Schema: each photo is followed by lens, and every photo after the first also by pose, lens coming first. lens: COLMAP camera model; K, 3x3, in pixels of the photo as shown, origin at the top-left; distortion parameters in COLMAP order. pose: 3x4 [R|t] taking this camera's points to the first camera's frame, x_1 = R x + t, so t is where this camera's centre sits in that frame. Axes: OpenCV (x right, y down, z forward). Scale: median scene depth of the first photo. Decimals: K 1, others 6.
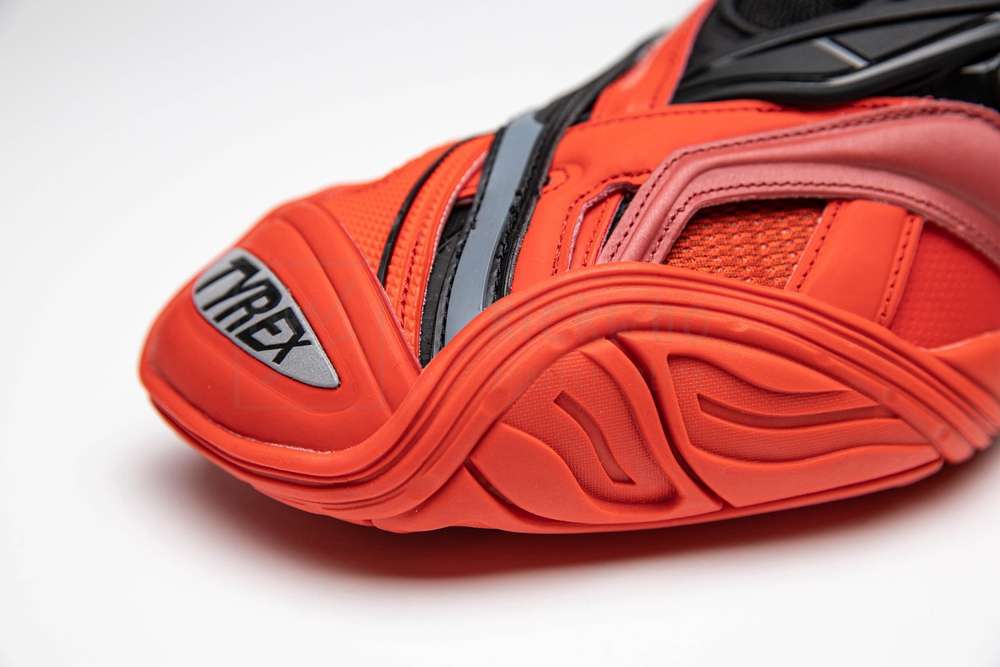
lens RADIAL K [[1504.2, 0, 500.0], [0, 1504.2, 333.5], [0, 0, 1]] dist [0.036376, 0.053737]
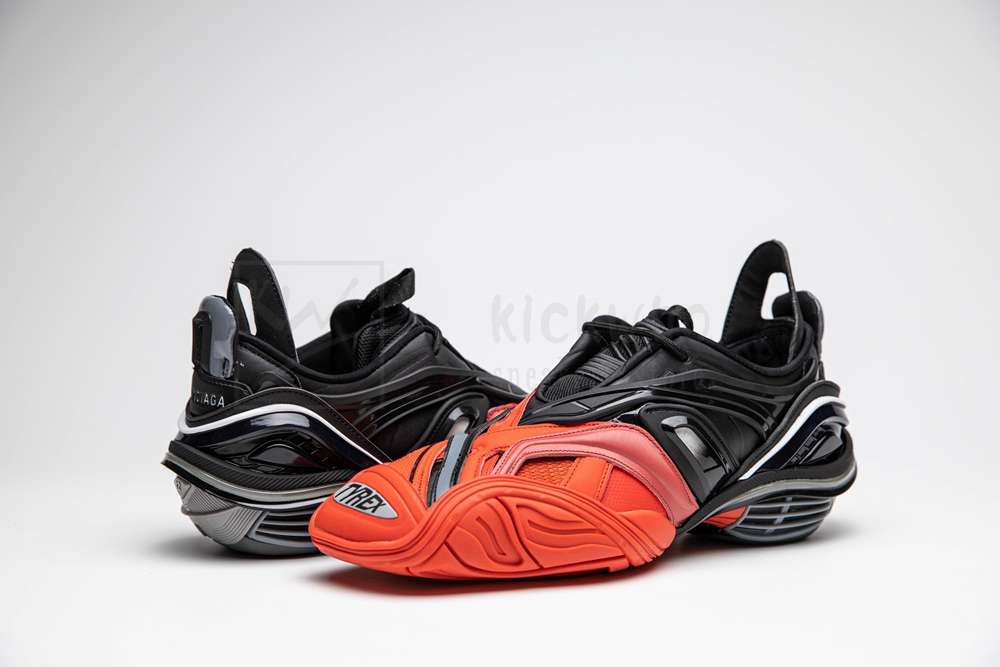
lens RADIAL K [[1504.2, 0, 500.0], [0, 1504.2, 333.5], [0, 0, 1]] dist [0.036376, 0.053737]
pose [[0.997812, -0.008482, 0.065564, -0.092211], [0.029208, 0.946255, -0.322100, 0.577571], [-0.059308, 0.323310, 0.944433, -1.629231]]
